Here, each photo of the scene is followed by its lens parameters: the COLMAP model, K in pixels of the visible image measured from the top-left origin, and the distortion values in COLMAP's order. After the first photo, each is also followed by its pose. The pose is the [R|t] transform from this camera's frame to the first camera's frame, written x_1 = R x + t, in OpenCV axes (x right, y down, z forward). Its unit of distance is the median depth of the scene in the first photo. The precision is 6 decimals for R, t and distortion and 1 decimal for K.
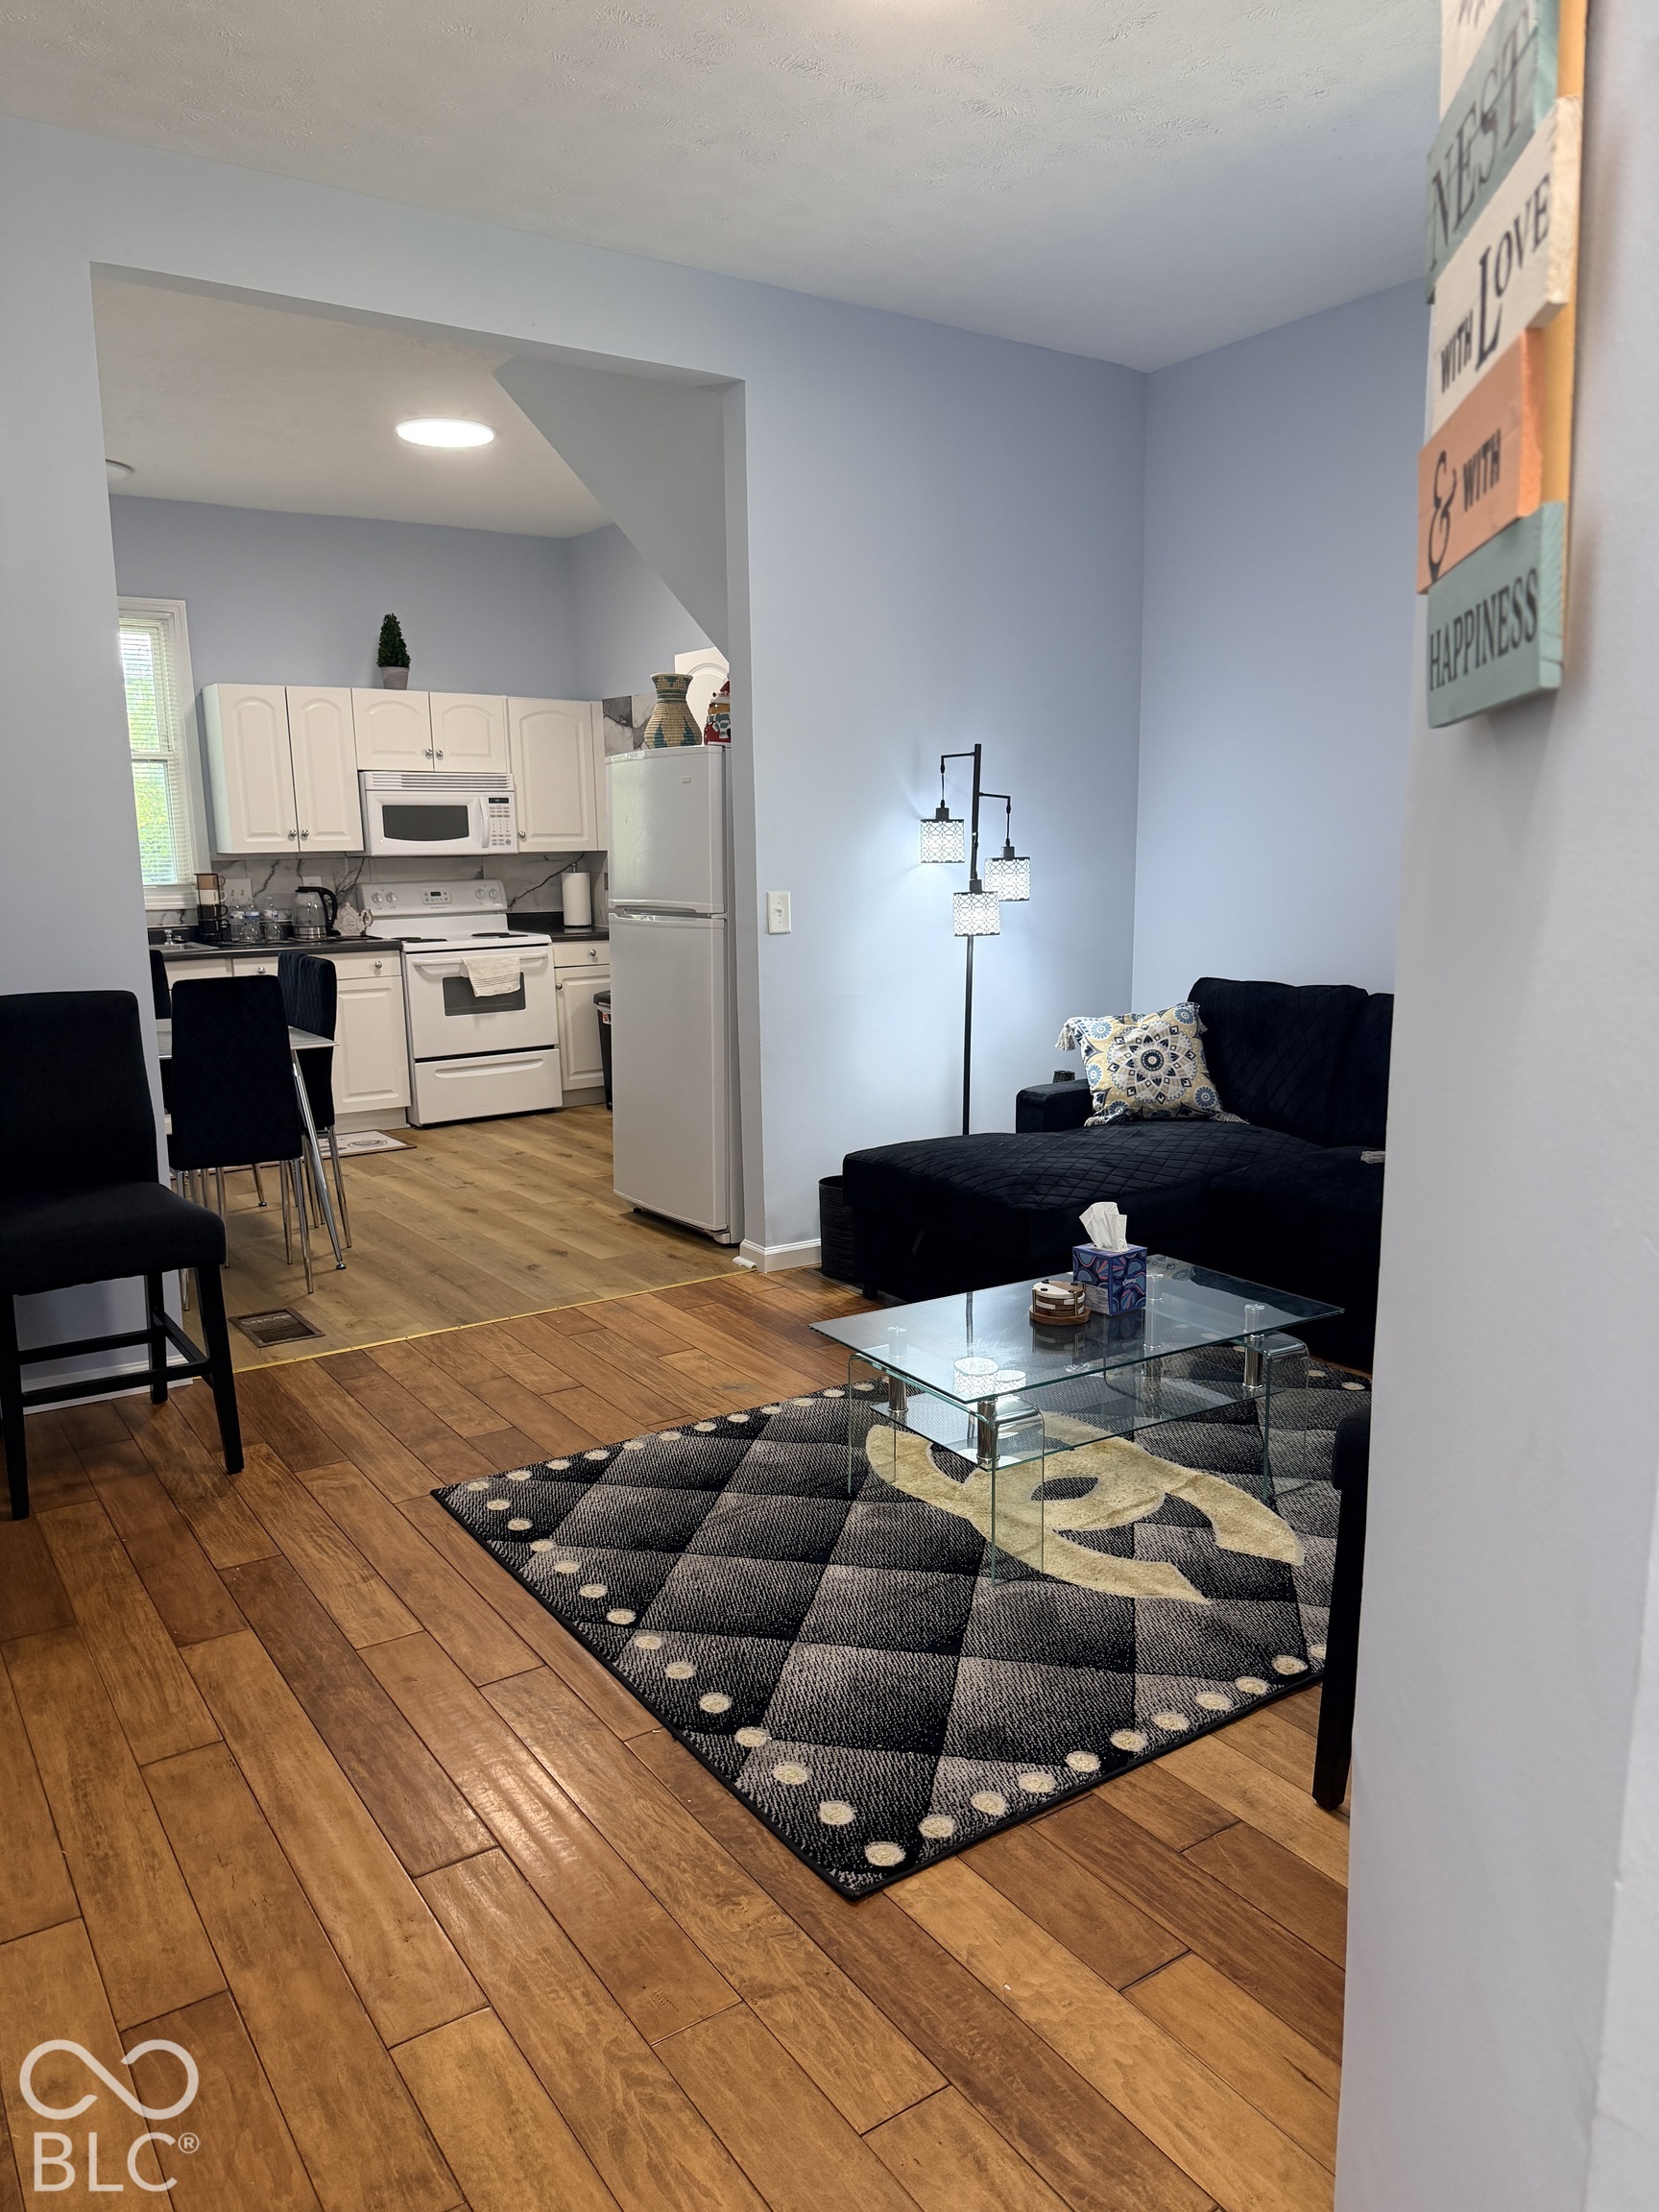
lens RADIAL K [[1533.8, 0, 829.5], [0, 1533.8, 1106.0], [0, 0, 1]] dist [0.094828, -0.161464]
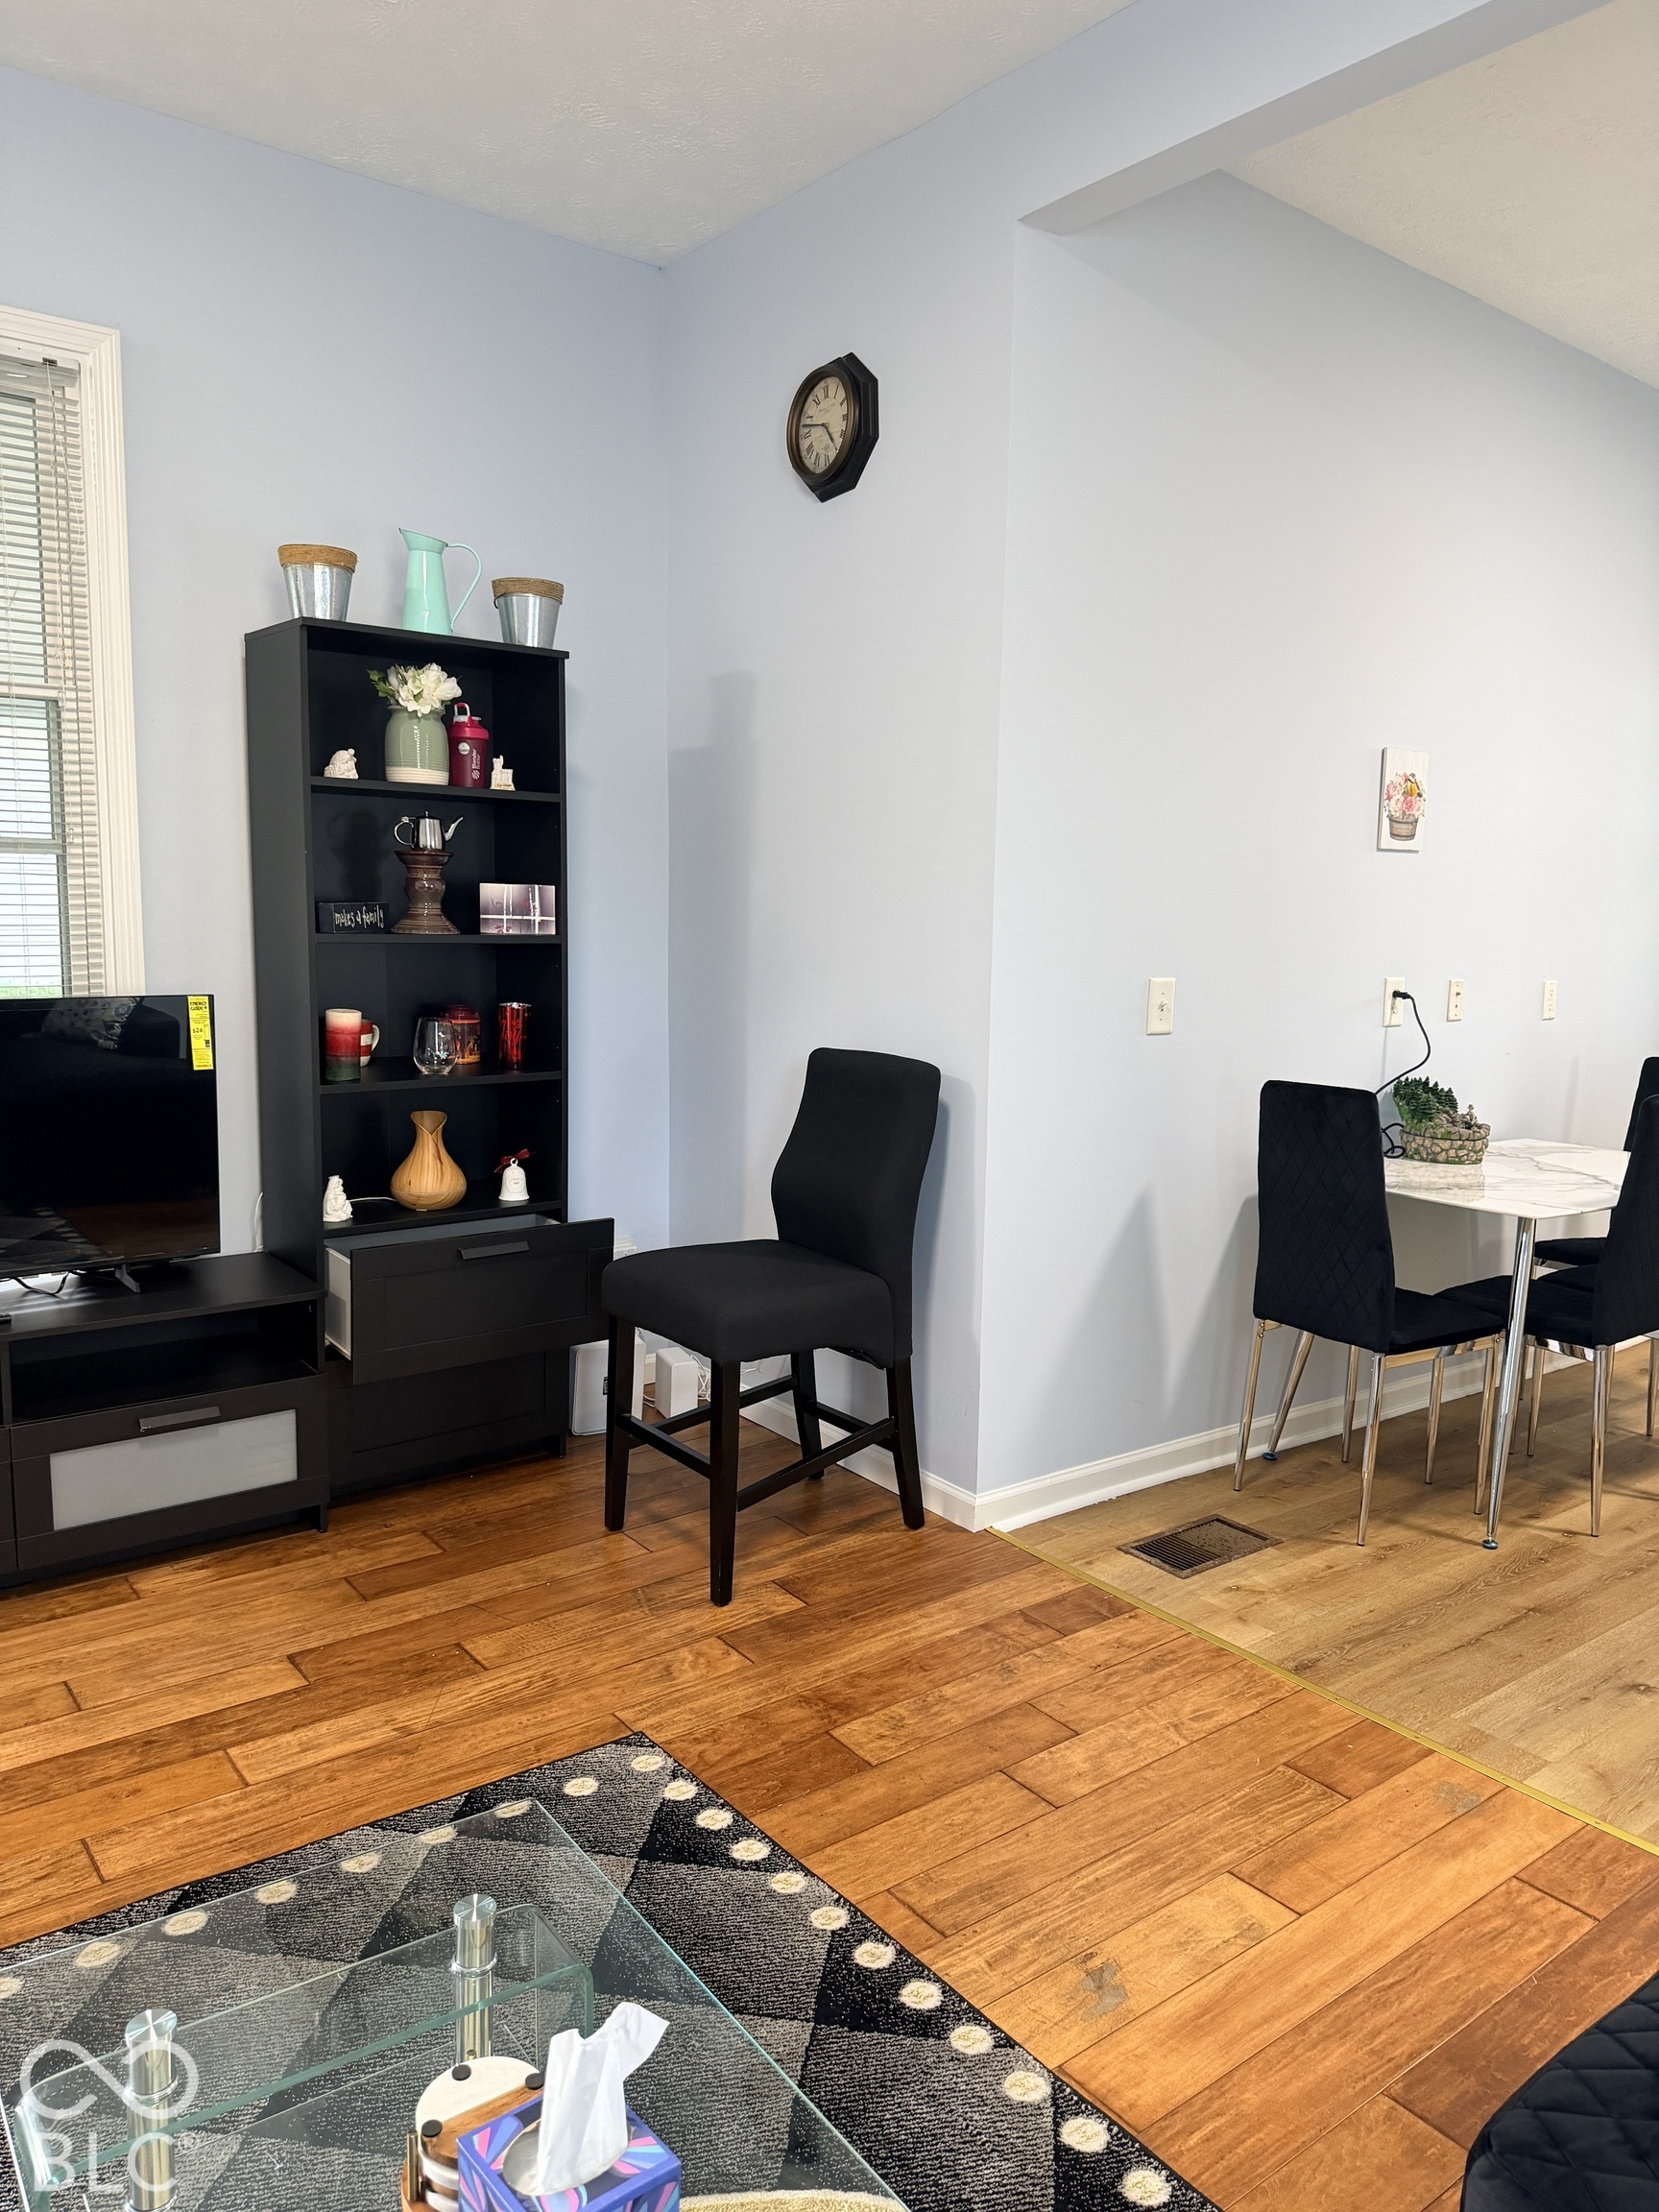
lens RADIAL K [[1533.8, 0, 829.5], [0, 1533.8, 1106.0], [0, 0, 1]] dist [0.094828, -0.161464]
pose [[0.058867, 0.137319, -0.988776, 0.438350], [-0.193363, 0.973303, 0.123658, -0.155603], [0.979360, 0.183914, 0.083848, 0.918186]]
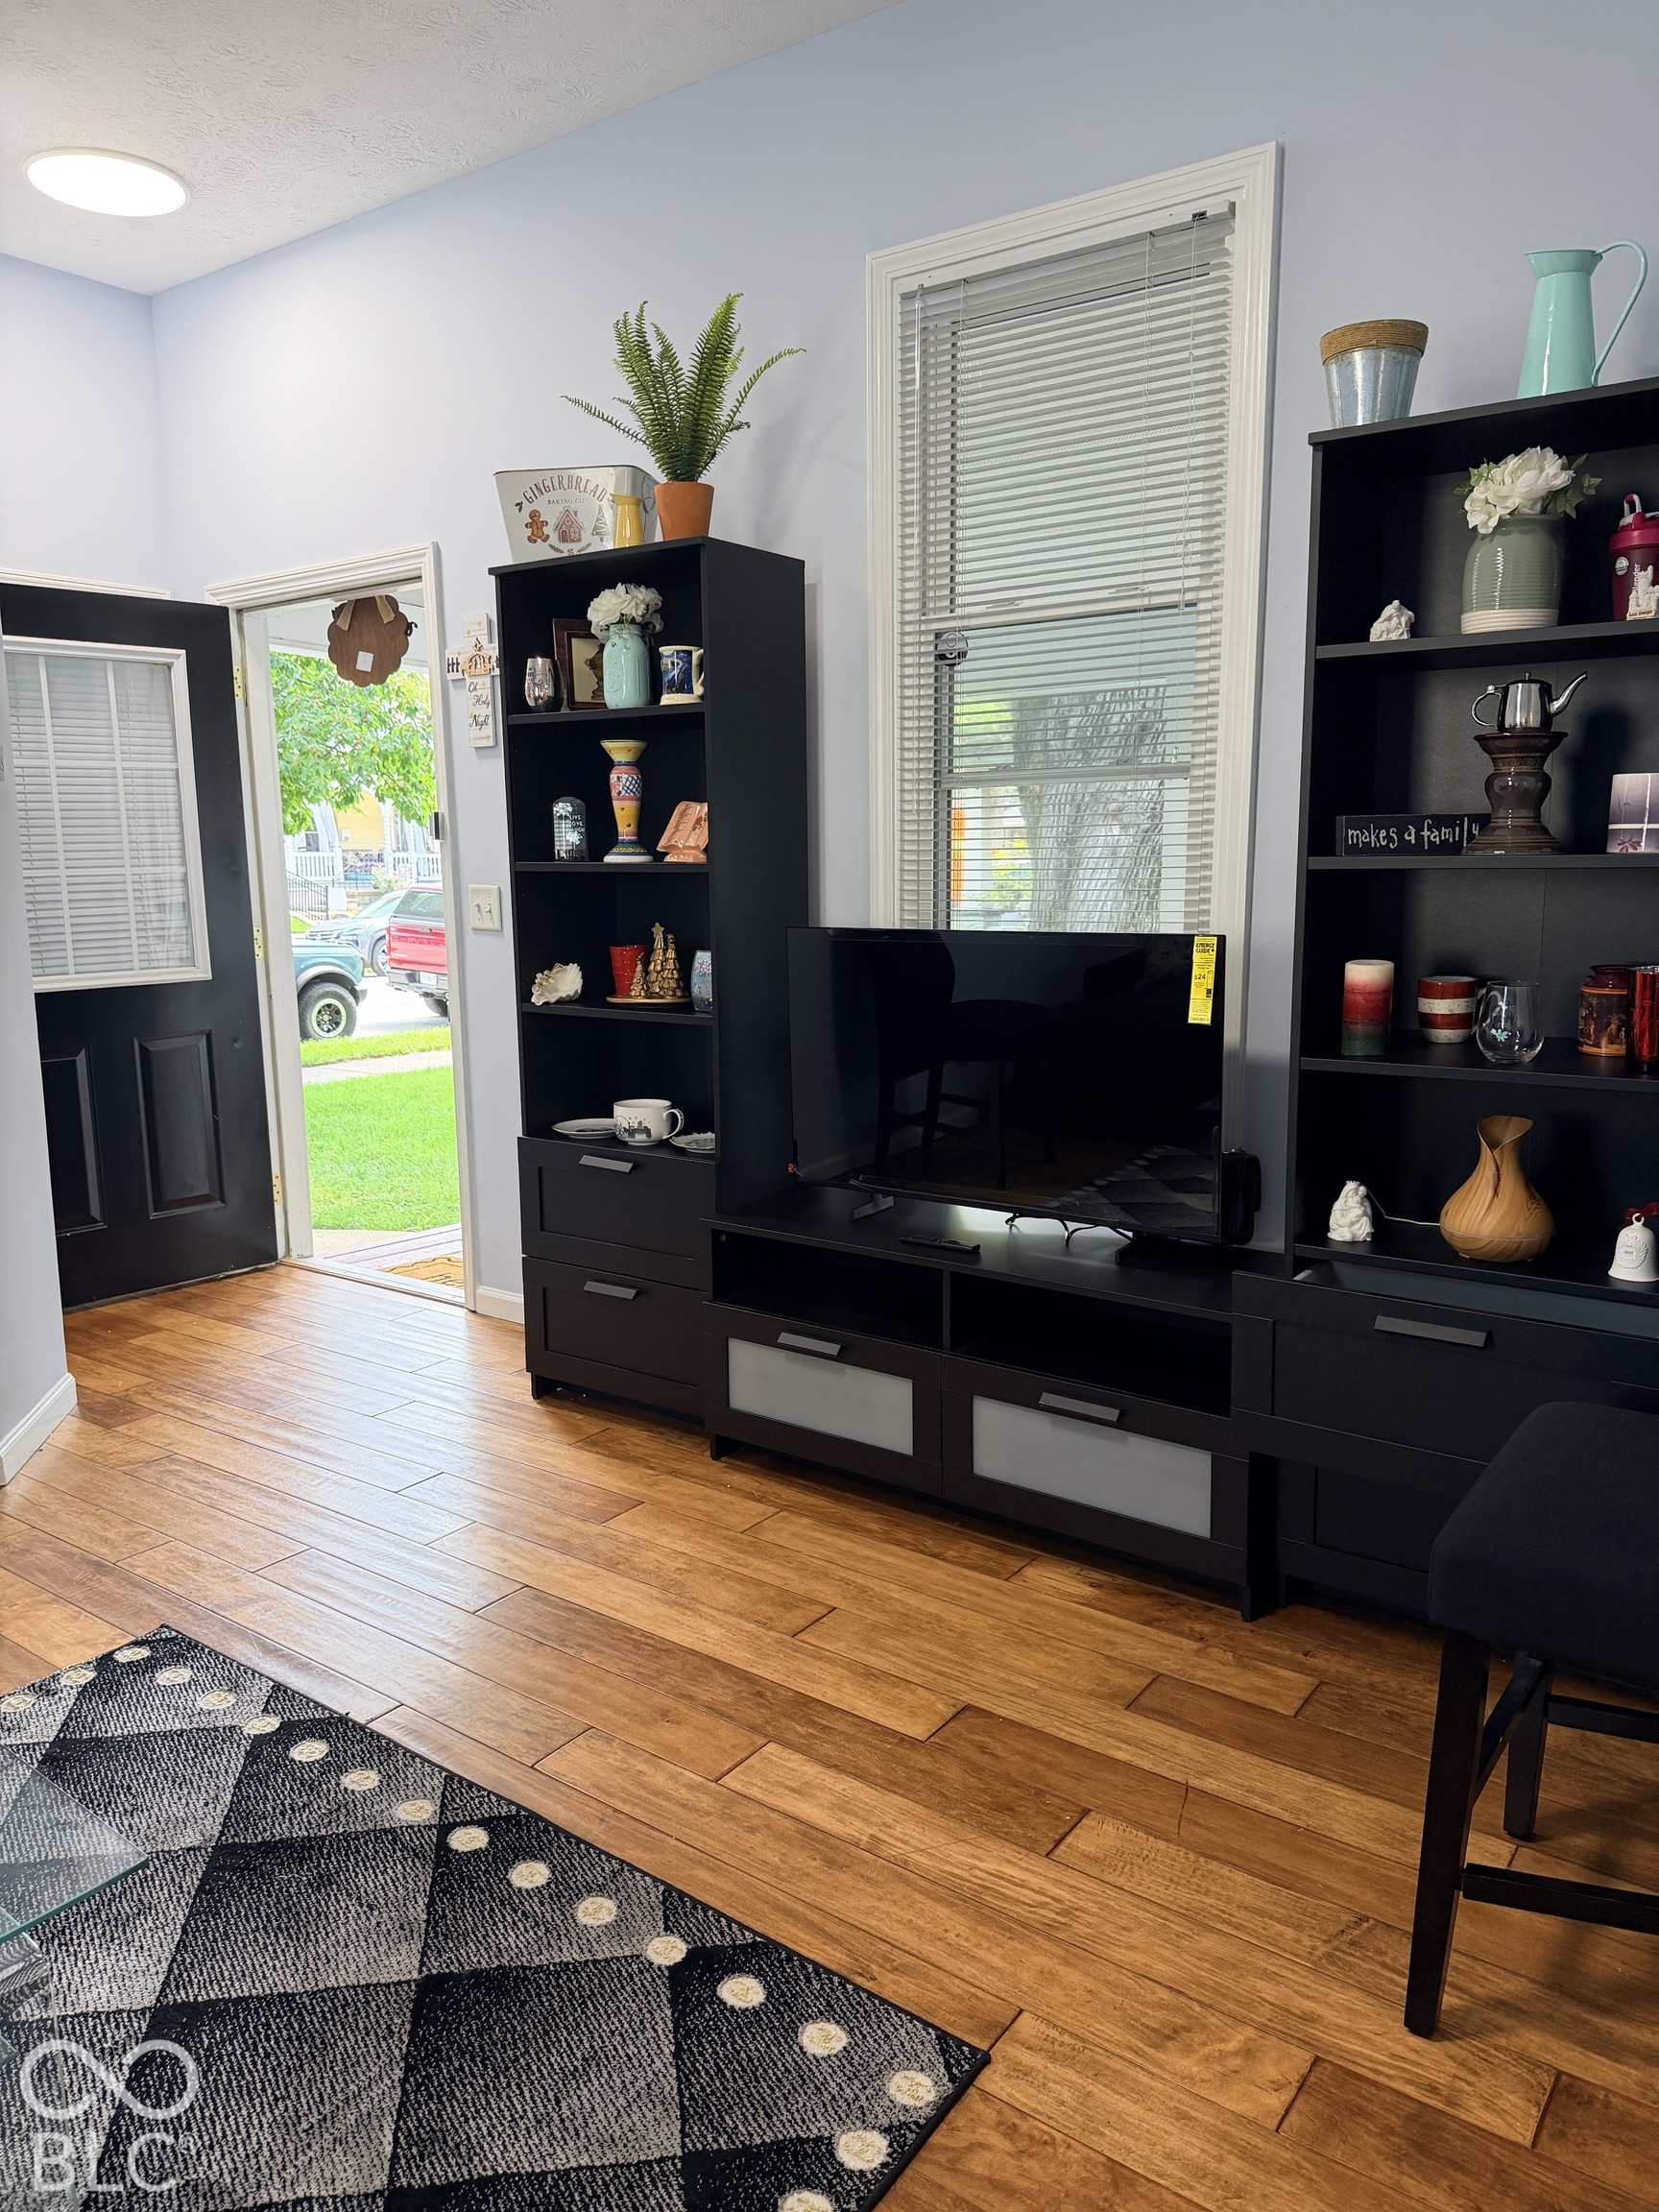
lens RADIAL K [[1546.7, 0, 829.5], [0, 1546.7, 1106.0], [0, 0, 1]] dist [0.100823, -0.149188]
pose [[-0.940849, 0.067737, -0.331986, -0.056584], [-0.045787, 0.945408, 0.322658, -0.194278], [0.335718, 0.318773, -0.886385, 1.264949]]
